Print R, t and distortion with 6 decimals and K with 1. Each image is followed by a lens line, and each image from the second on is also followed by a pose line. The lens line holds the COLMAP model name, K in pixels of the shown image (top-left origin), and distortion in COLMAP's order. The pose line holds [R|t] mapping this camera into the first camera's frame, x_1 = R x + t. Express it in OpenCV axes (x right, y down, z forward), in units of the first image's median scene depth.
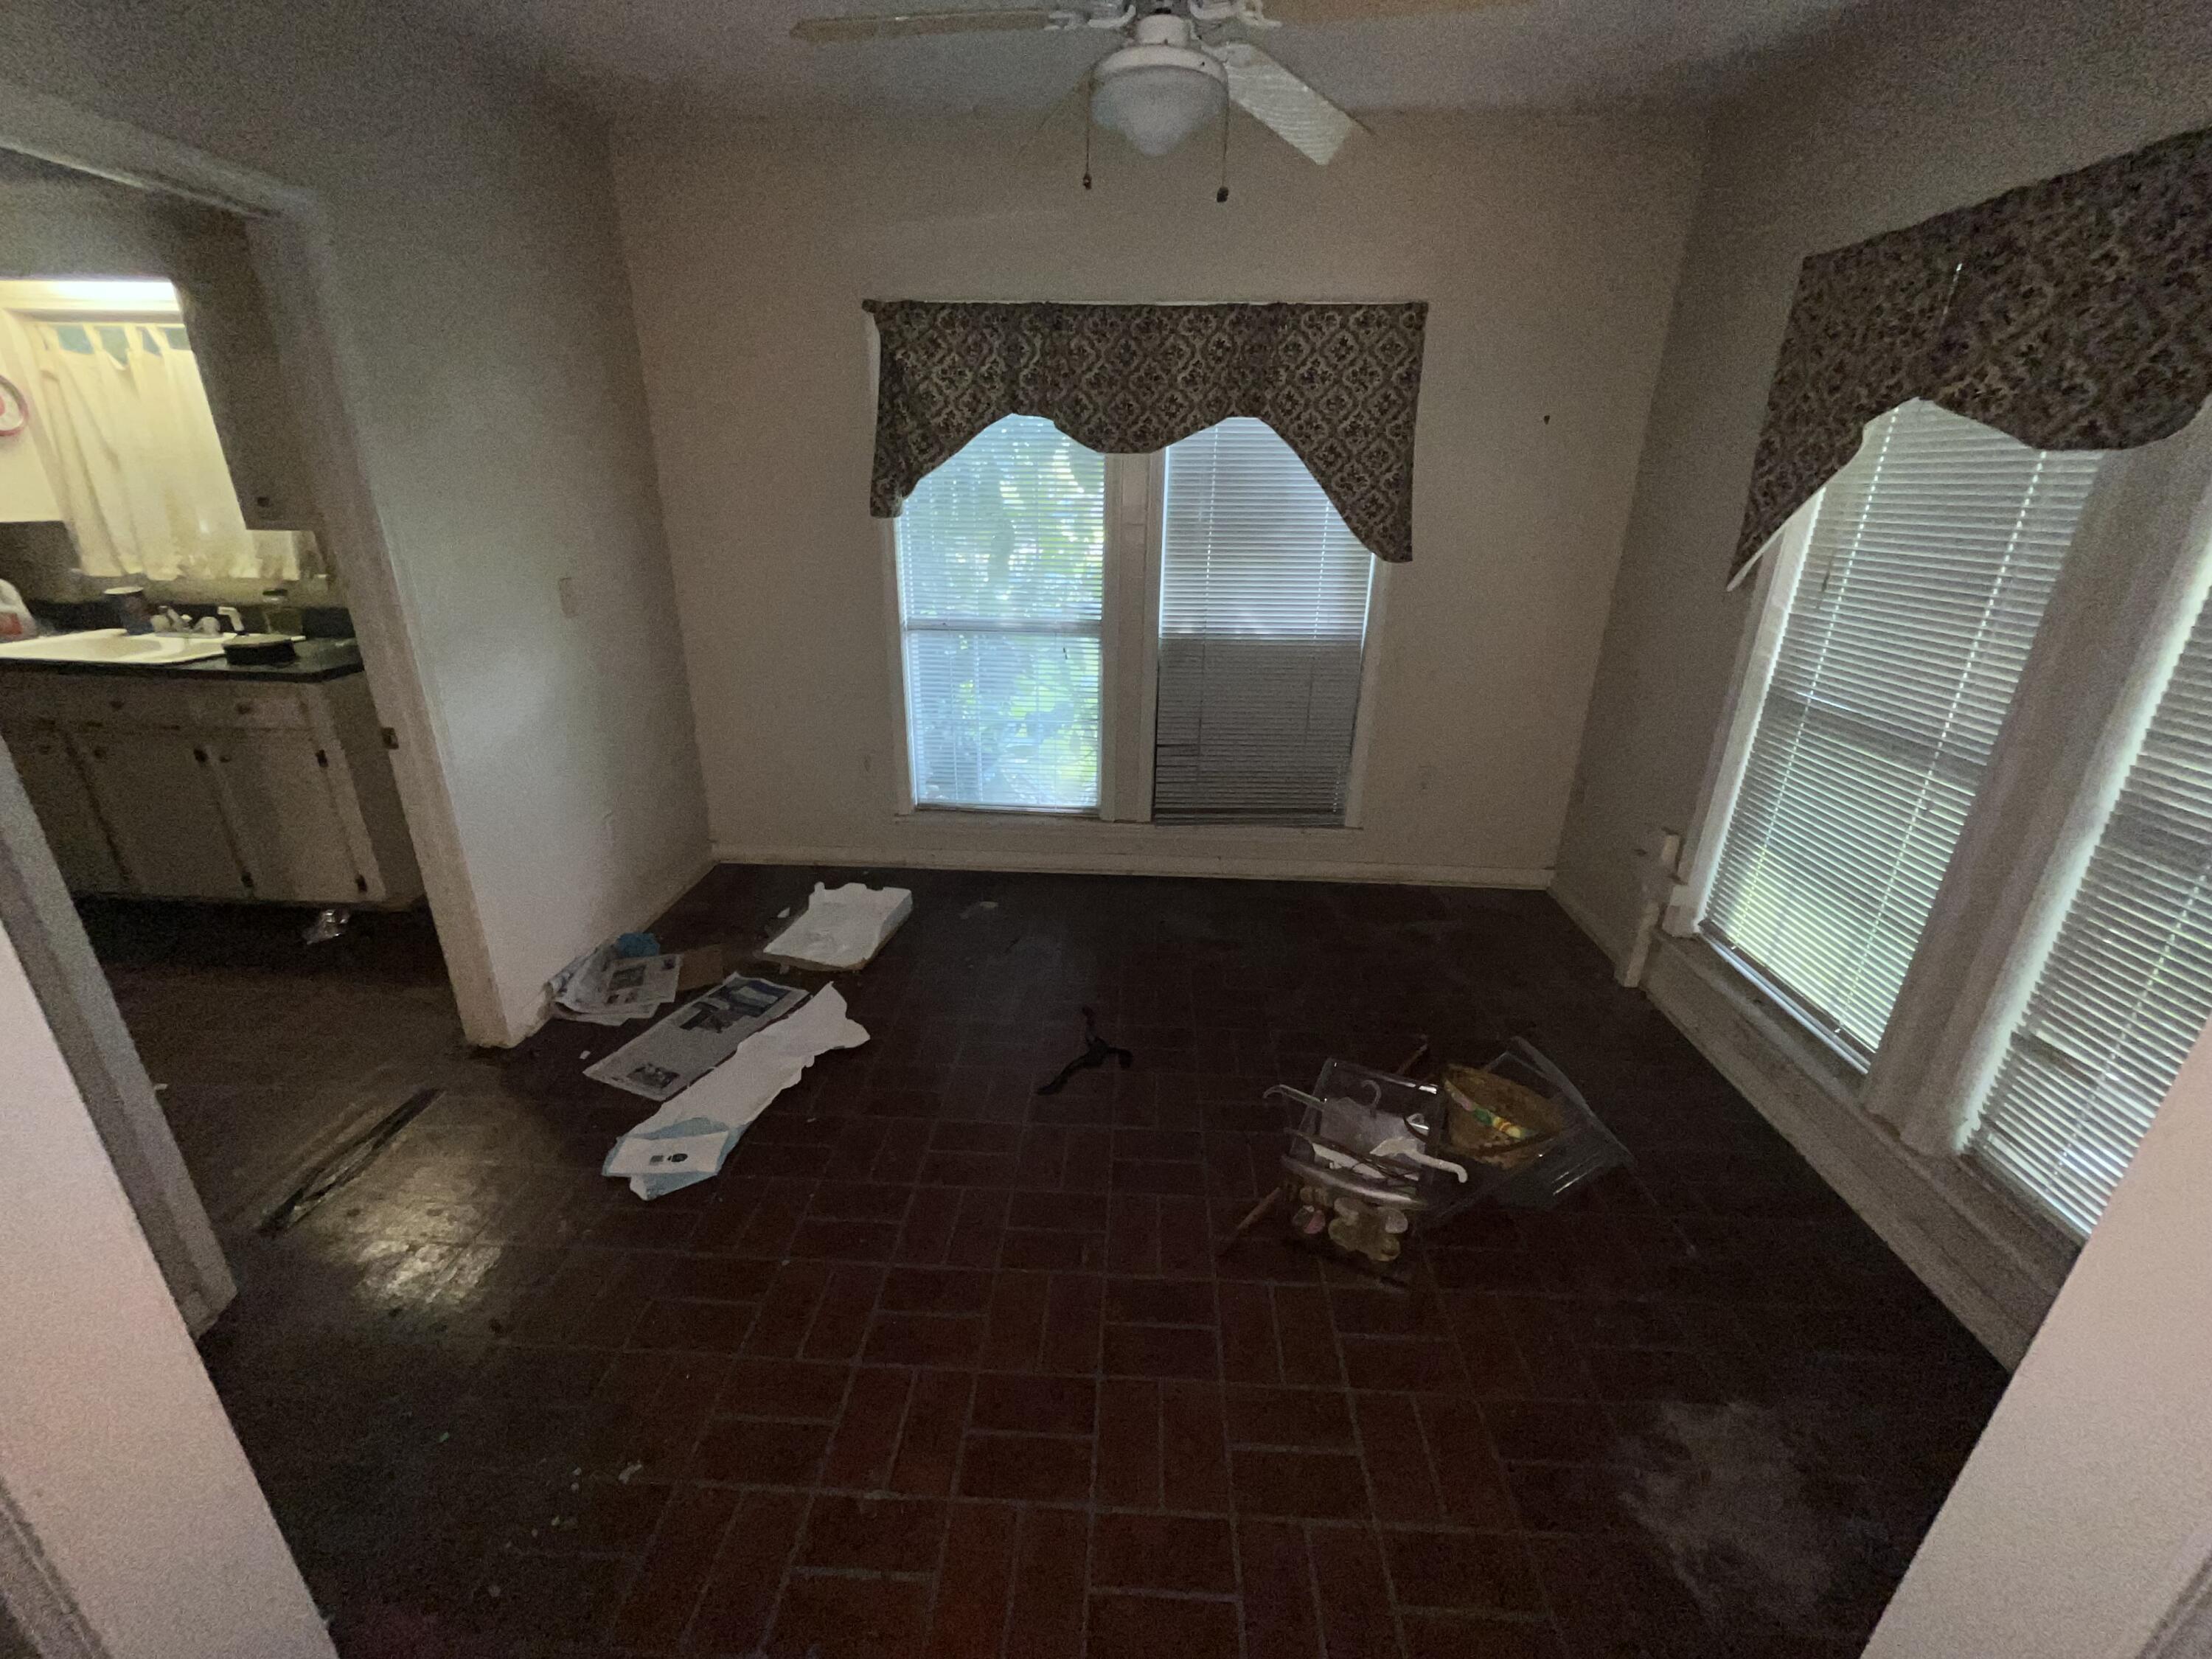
lens RADIAL K [[899.0, 0, 1103.5], [0, 899.0, 834.7], [0, 0, 1]] dist [-0.001345, -0.000023]
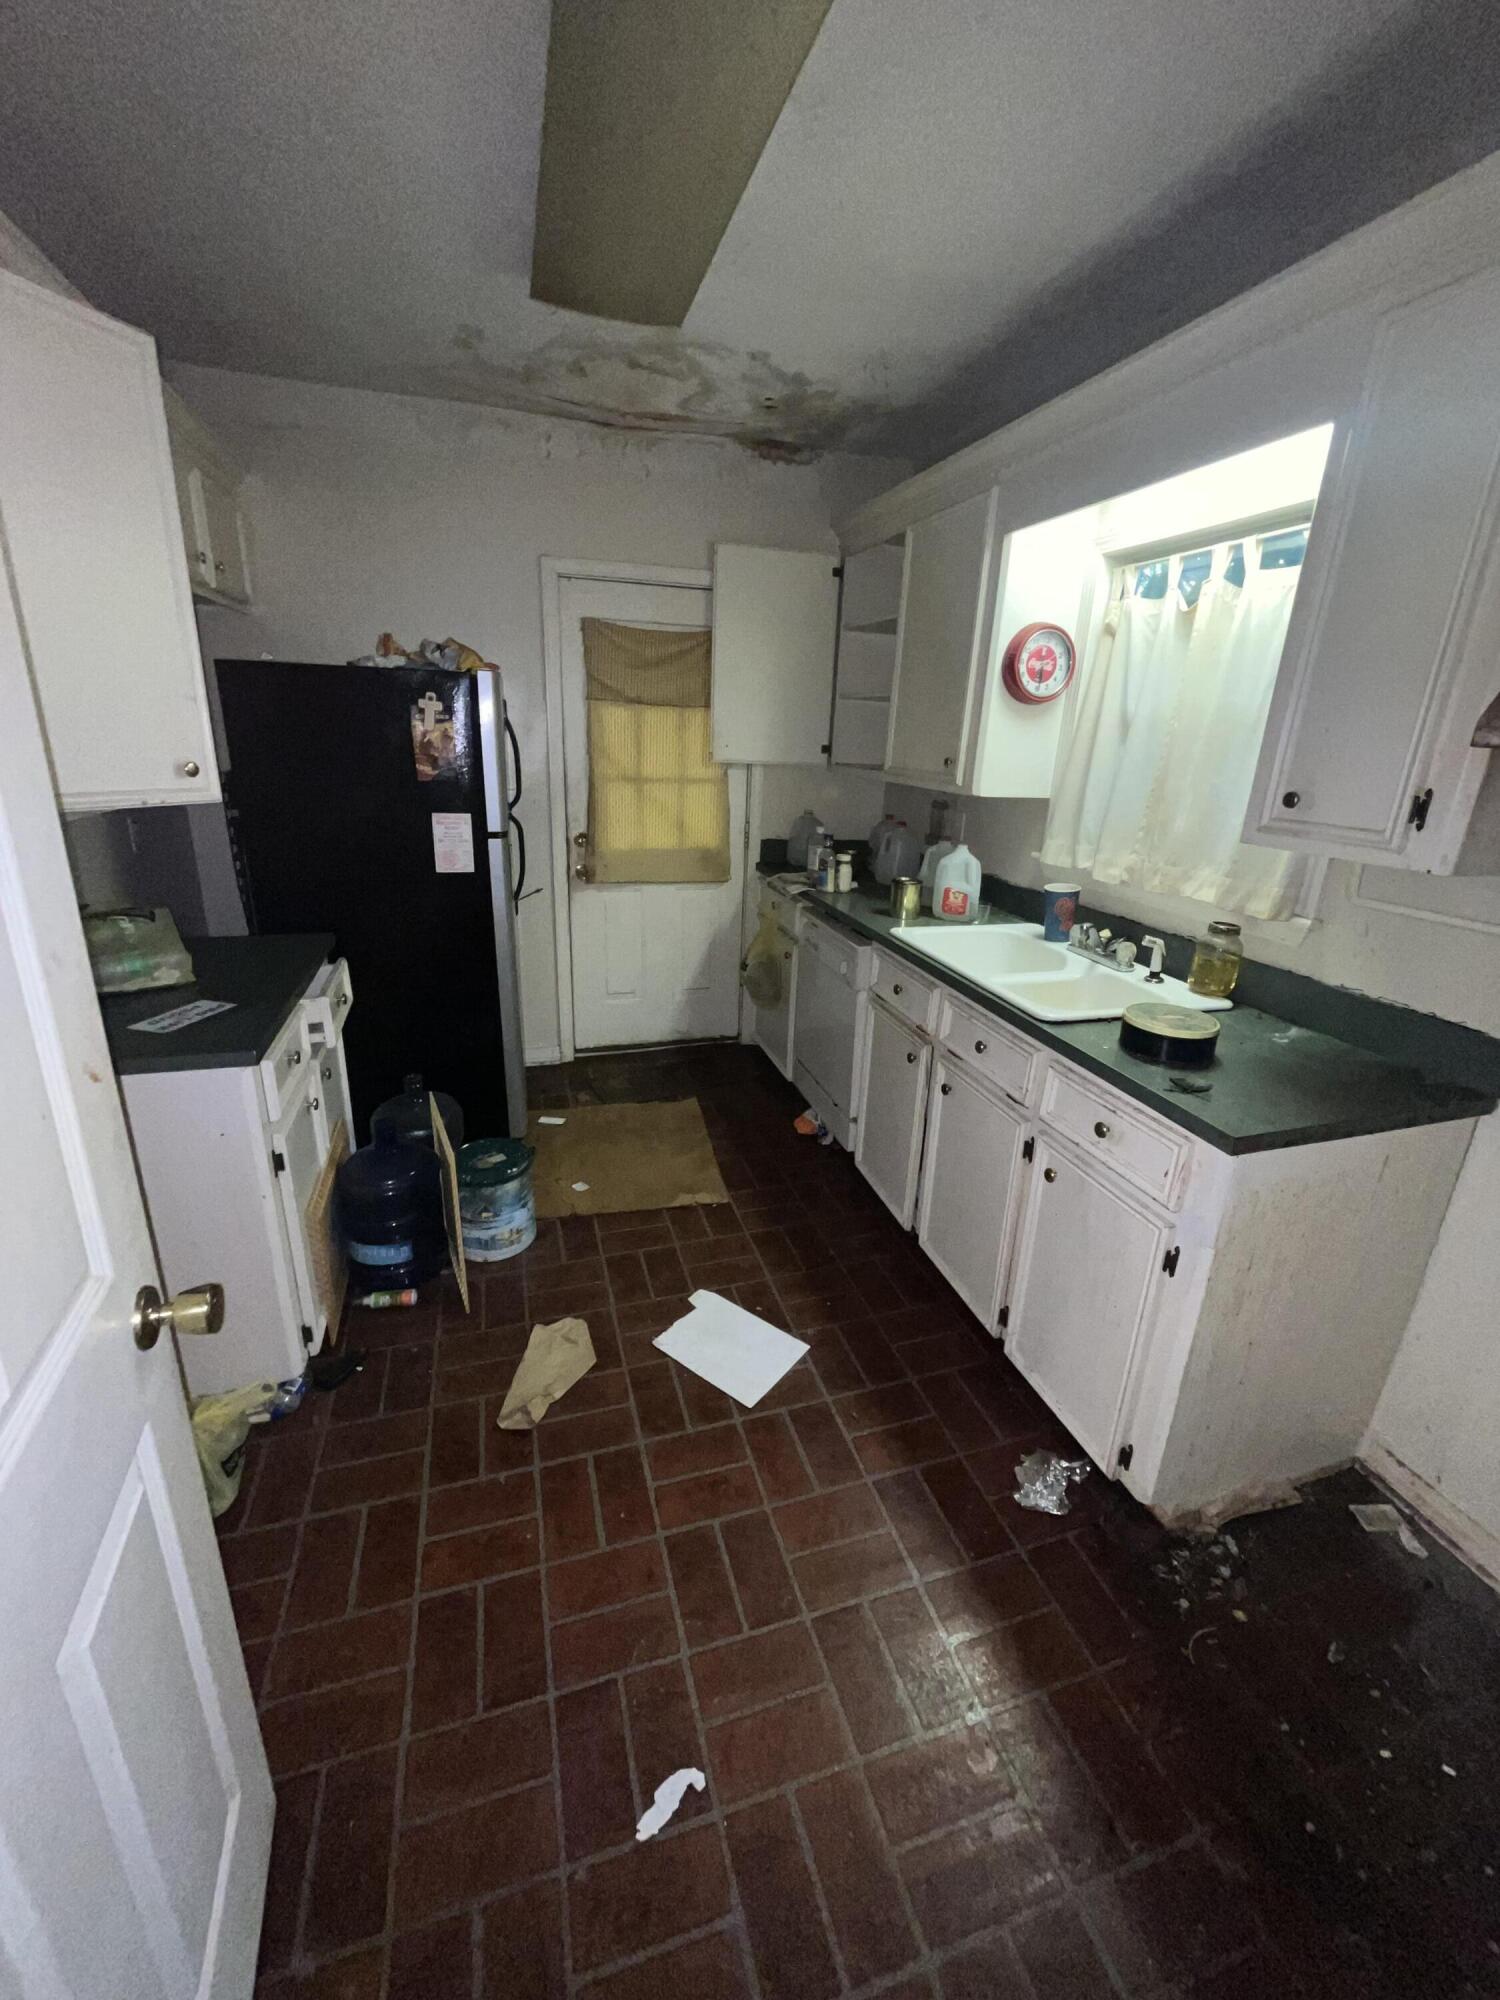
lens RADIAL K [[812.8, 0, 746.0], [0, 812.8, 998.5], [0, 0, 1]] dist [-0.001345, -0.000023]
pose [[0.341654, 0.294065, -0.892636, -0.510374], [-0.364780, 0.916819, 0.162414, -0.196017], [0.866146, 0.270126, 0.420504, 0.475332]]
